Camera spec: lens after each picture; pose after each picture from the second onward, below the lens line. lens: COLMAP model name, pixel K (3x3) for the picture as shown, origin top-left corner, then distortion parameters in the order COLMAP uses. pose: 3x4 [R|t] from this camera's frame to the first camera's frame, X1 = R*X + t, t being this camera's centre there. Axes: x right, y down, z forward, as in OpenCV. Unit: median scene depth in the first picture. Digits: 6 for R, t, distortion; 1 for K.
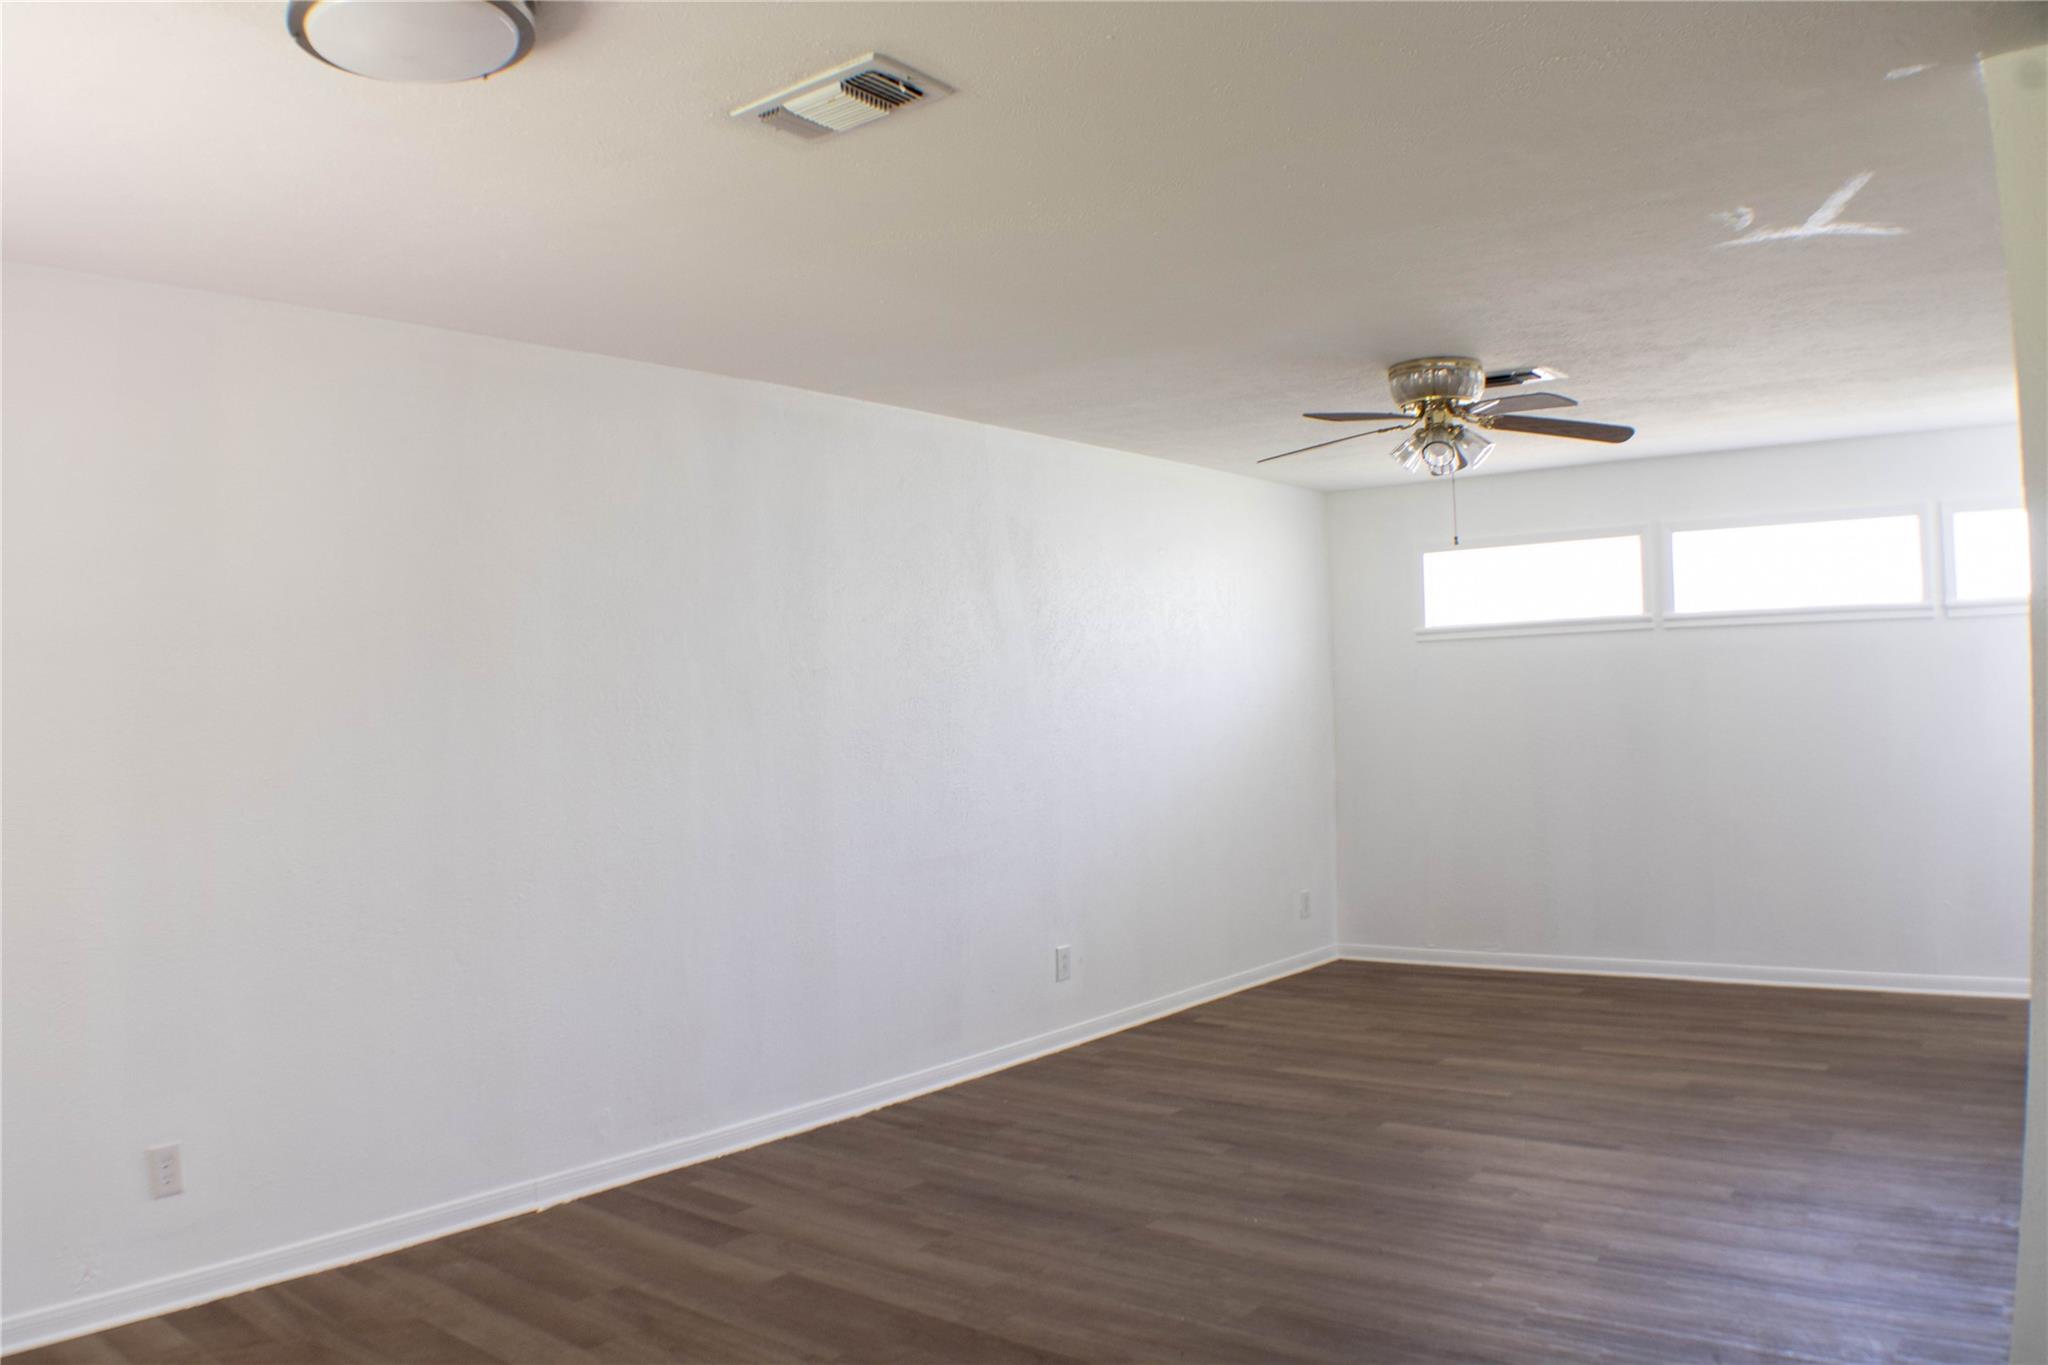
lens RADIAL K [[1392.7, 0, 1024.0], [0, 1392.7, 682.5], [0, 0, 1]] dist [-0.170435, 0.029017]
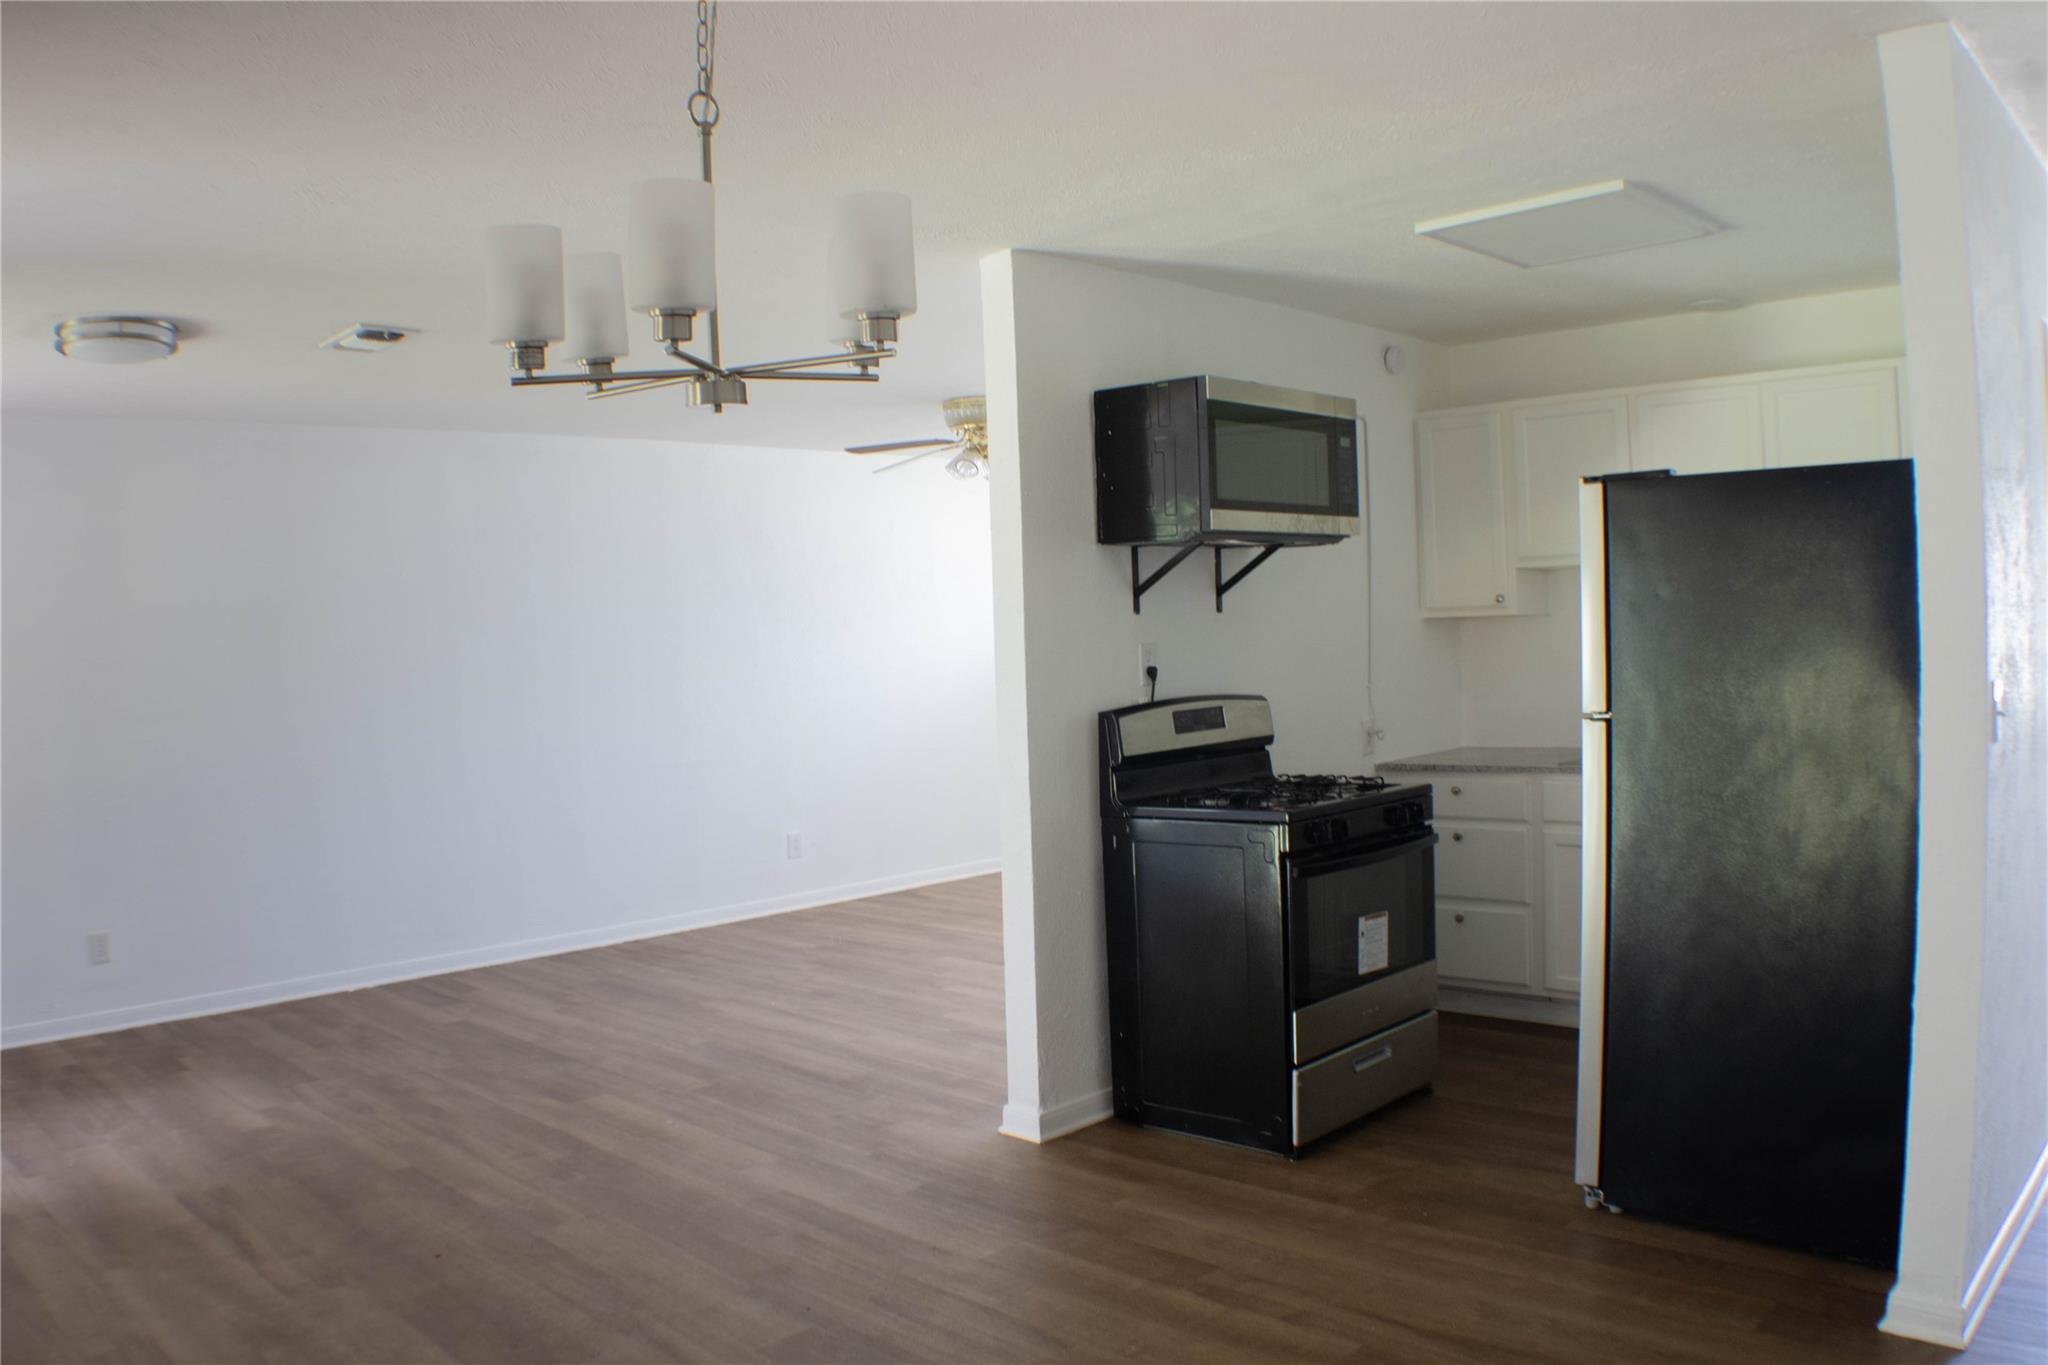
lens RADIAL K [[1414.6, 0, 1024.0], [0, 1414.6, 682.5], [0, 0, 1]] dist [-0.142735, 0.001781]
pose [[0.994762, -0.009903, -0.101734, 0.586163], [0.015473, 0.998415, 0.054106, -0.035057], [0.101037, -0.055397, 0.993339, -0.473905]]
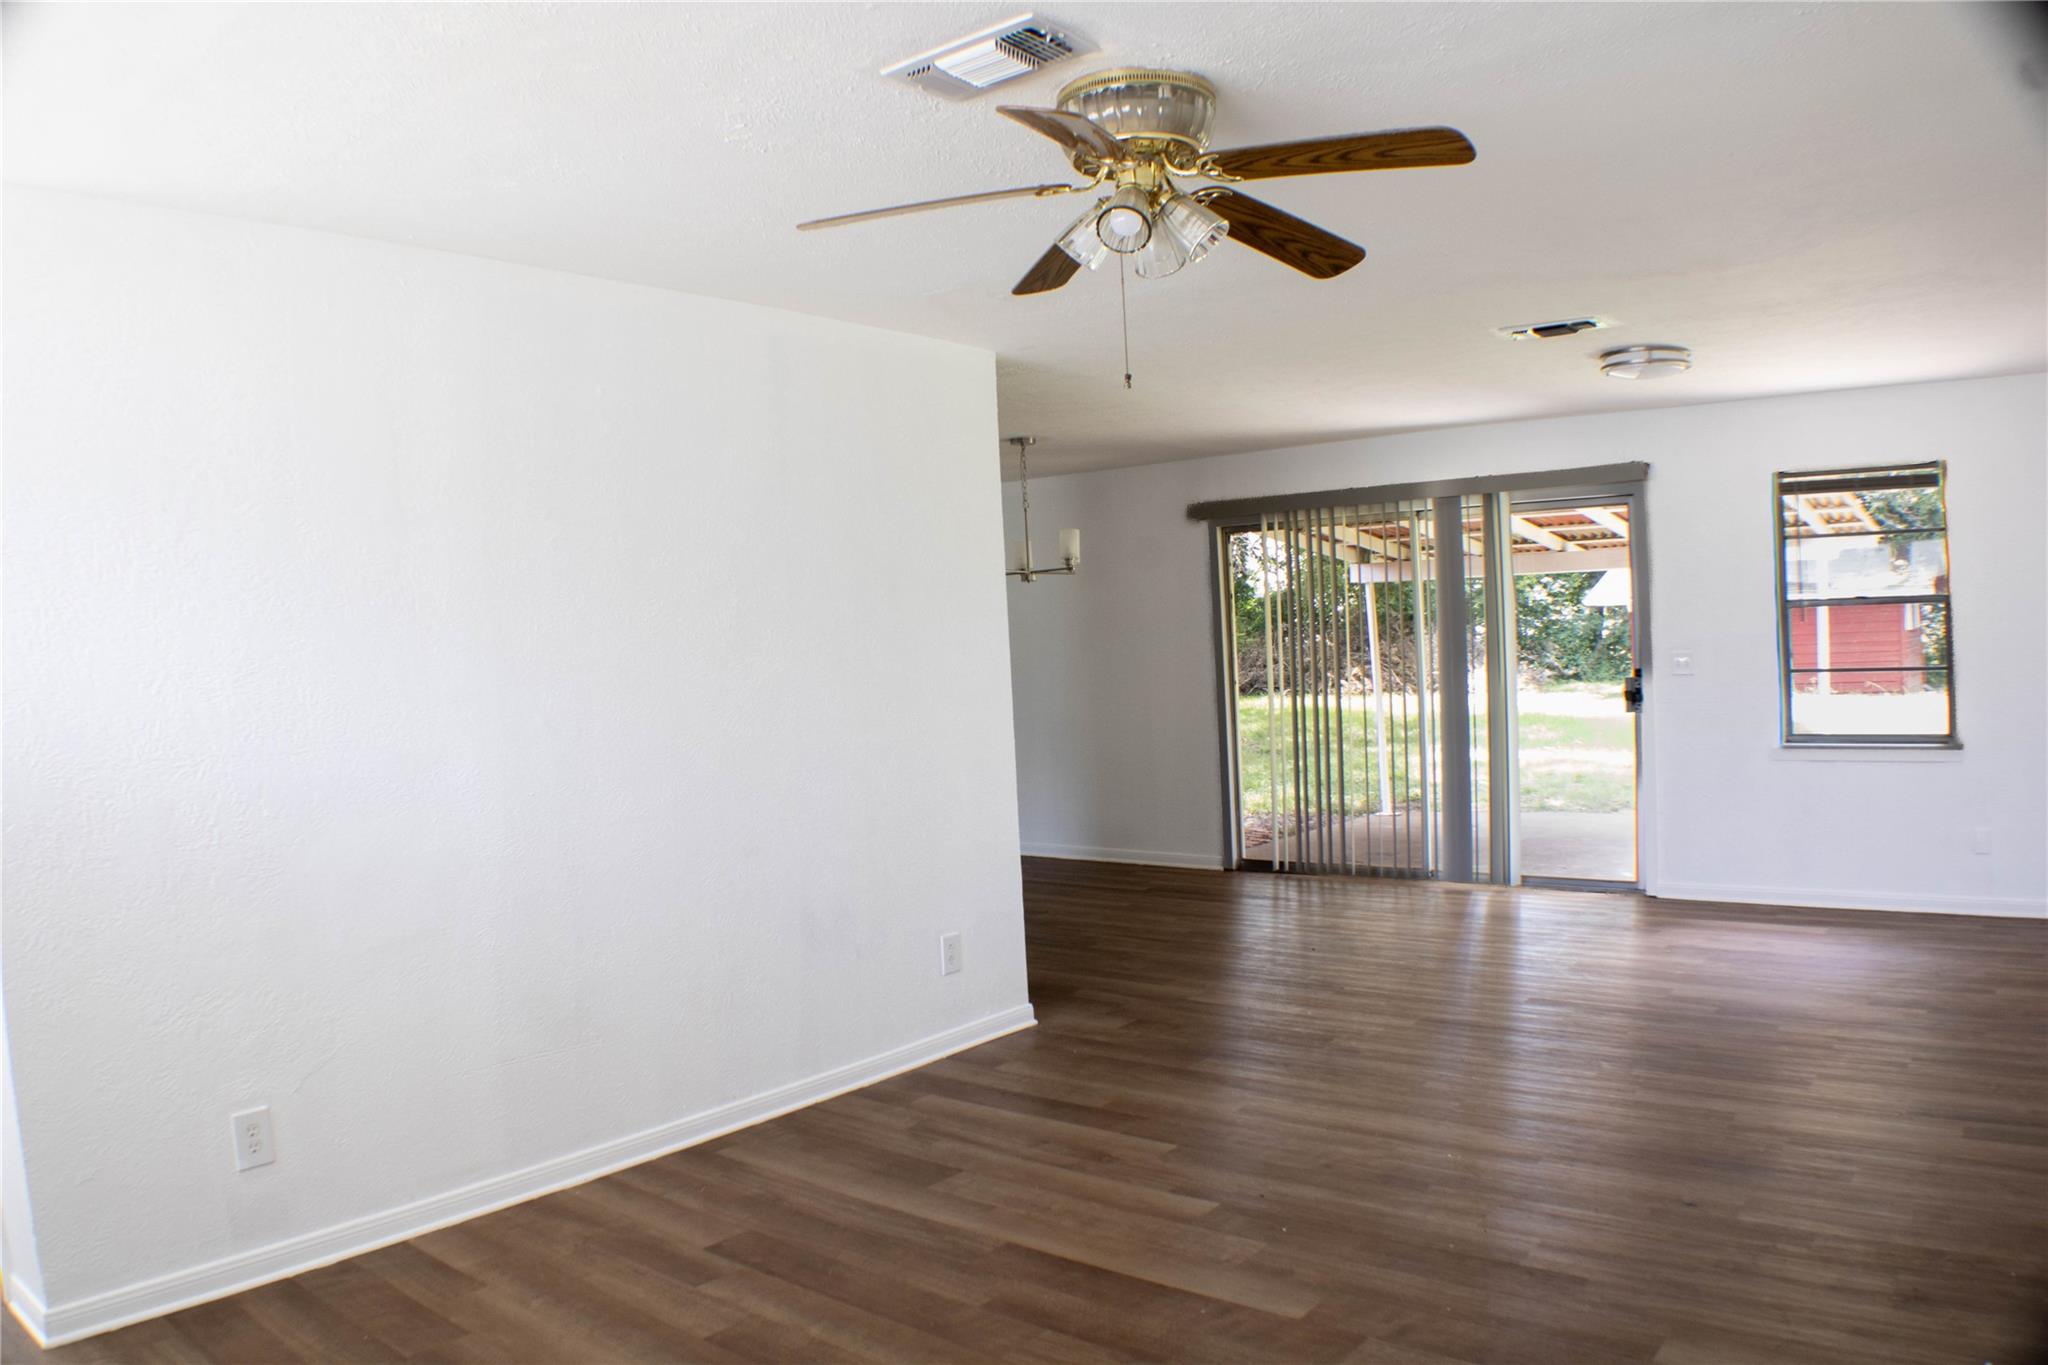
lens RADIAL K [[1392.7, 0, 1024.0], [0, 1392.7, 682.5], [0, 0, 1]] dist [-0.170435, 0.029017]
pose [[-0.997806, 0.065938, 0.005880, 0.439452], [0.065947, 0.997822, 0.001305, 0.026404], [-0.005782, 0.001690, -0.999982, 1.917642]]
